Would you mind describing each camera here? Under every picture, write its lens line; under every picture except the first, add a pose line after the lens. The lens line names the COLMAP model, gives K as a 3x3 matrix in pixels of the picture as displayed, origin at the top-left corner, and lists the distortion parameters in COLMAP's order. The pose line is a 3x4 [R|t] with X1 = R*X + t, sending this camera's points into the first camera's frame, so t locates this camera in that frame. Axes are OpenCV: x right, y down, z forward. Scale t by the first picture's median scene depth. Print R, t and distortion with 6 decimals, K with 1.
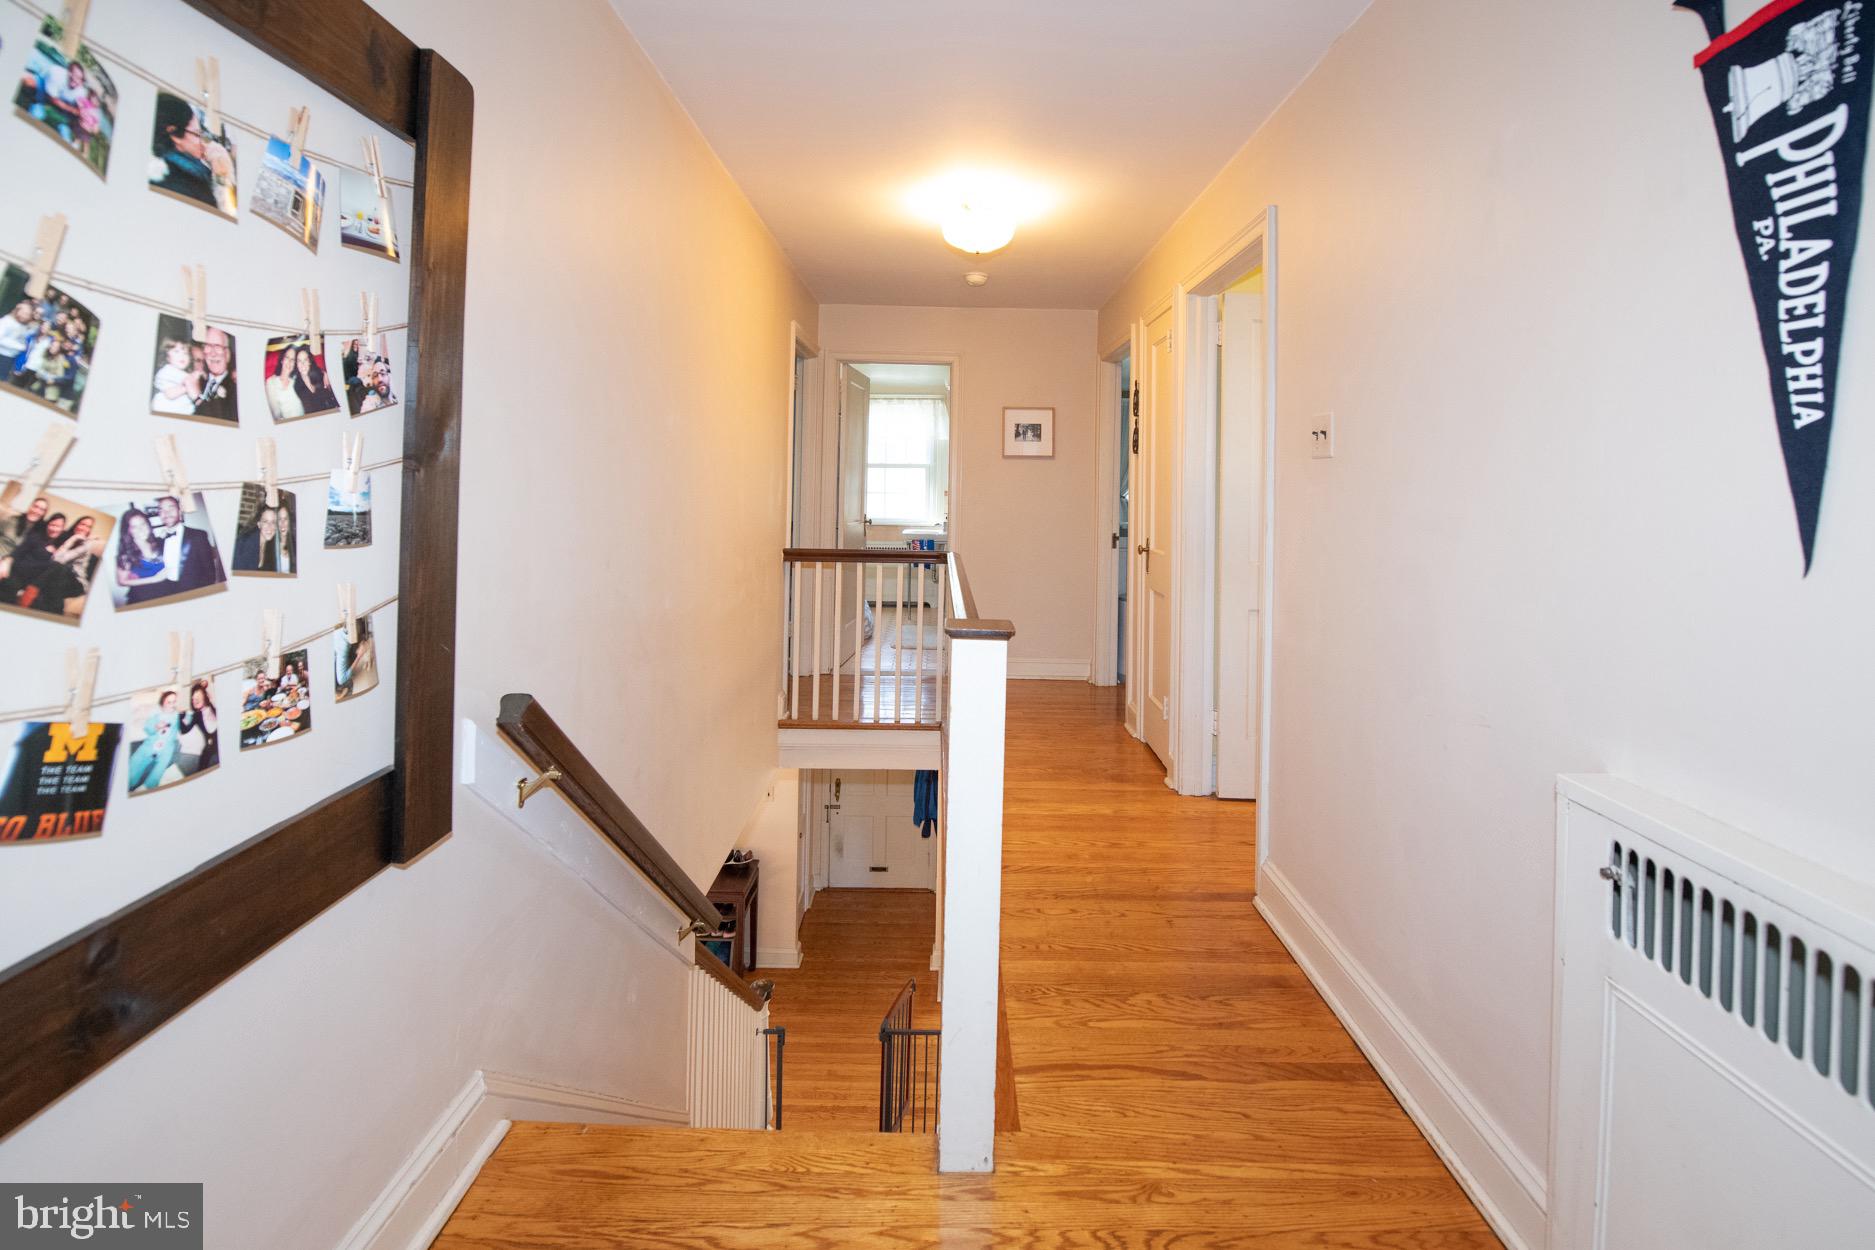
lens RADIAL K [[741.5, 0, 943.8], [0, 741.5, 464.1], [0, 0, 1]] dist [-0.003831, -0.000319]
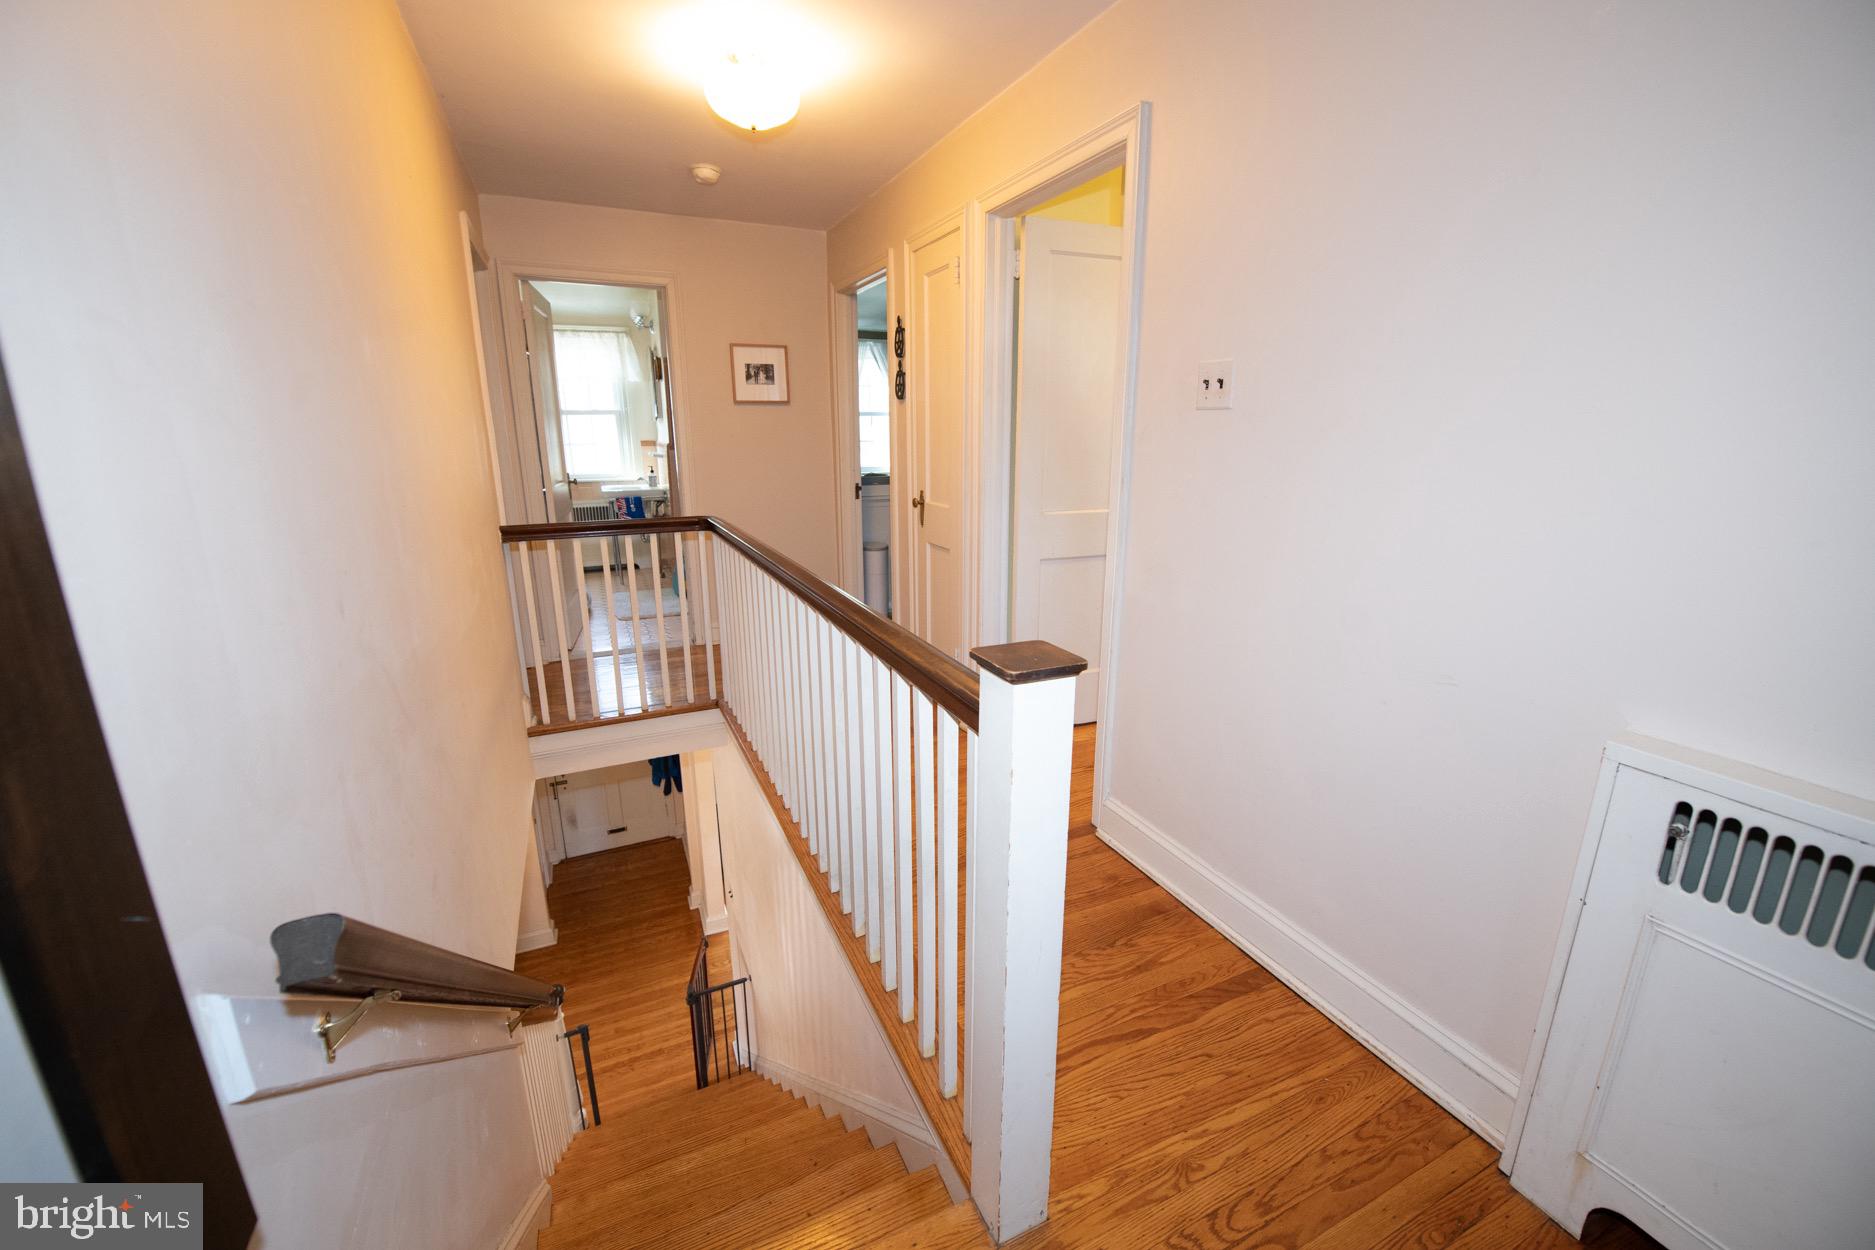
lens RADIAL K [[748.7, 0, 951.5], [0, 748.7, 610.6], [0, 0, 1]] dist [-0.013211, -0.004059]
pose [[0.926974, -0.104006, 0.360420, -0.065569], [0.006276, 0.964961, 0.262317, -0.004936], [-0.375074, -0.240899, 0.895146, 0.086793]]
